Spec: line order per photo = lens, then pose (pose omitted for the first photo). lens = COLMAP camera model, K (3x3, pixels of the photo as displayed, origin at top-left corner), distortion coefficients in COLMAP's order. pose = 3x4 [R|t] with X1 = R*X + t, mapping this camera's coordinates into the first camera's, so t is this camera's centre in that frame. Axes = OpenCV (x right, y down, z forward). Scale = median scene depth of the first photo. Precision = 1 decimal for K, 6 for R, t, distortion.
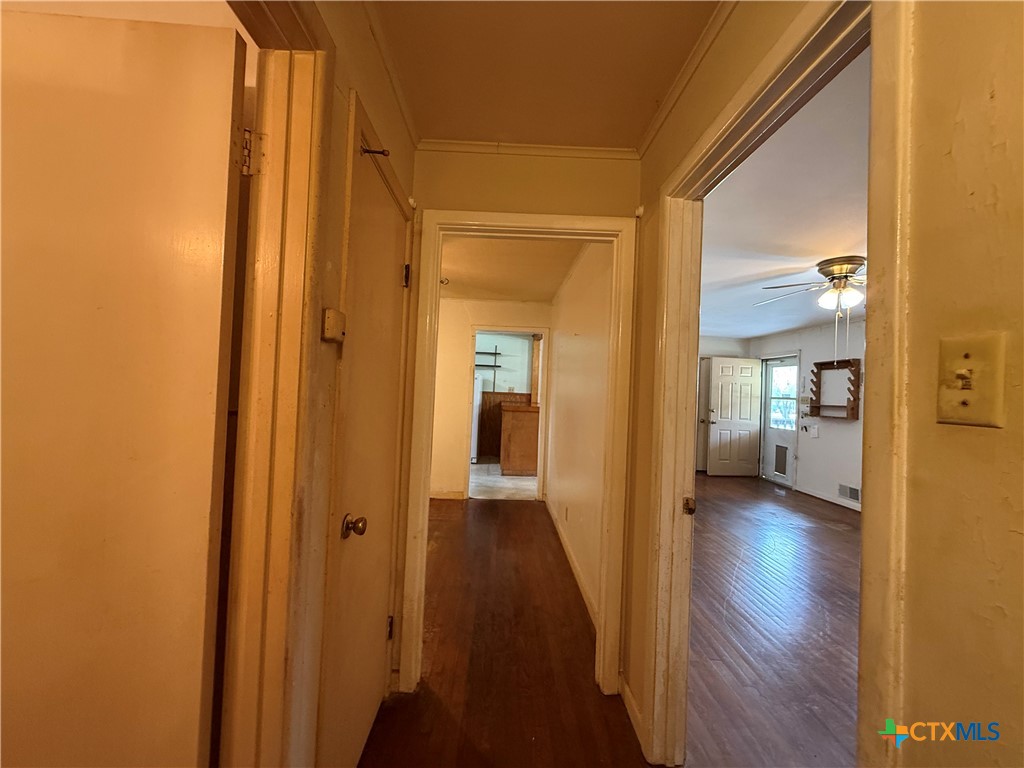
lens RADIAL K [[408.6, 0, 514.9], [0, 408.6, 384.0], [0, 0, 1]] dist [0.001552, 0.000395]
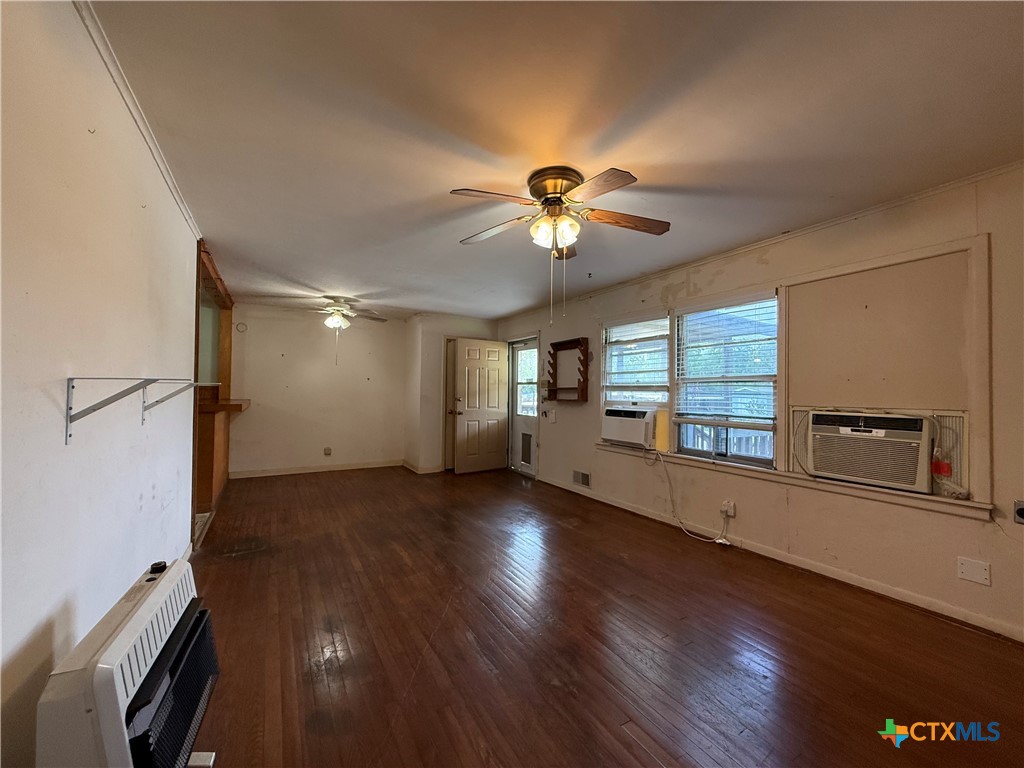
lens RADIAL K [[408.6, 0, 510.8], [0, 408.6, 385.4], [0, 0, 1]] dist [0.001552, 0.000395]
pose [[0.880237, -0.026150, 0.473813, 0.191599], [0.018622, 0.999615, 0.020574, 0.021883], [-0.474169, -0.009287, 0.880385, 0.204206]]
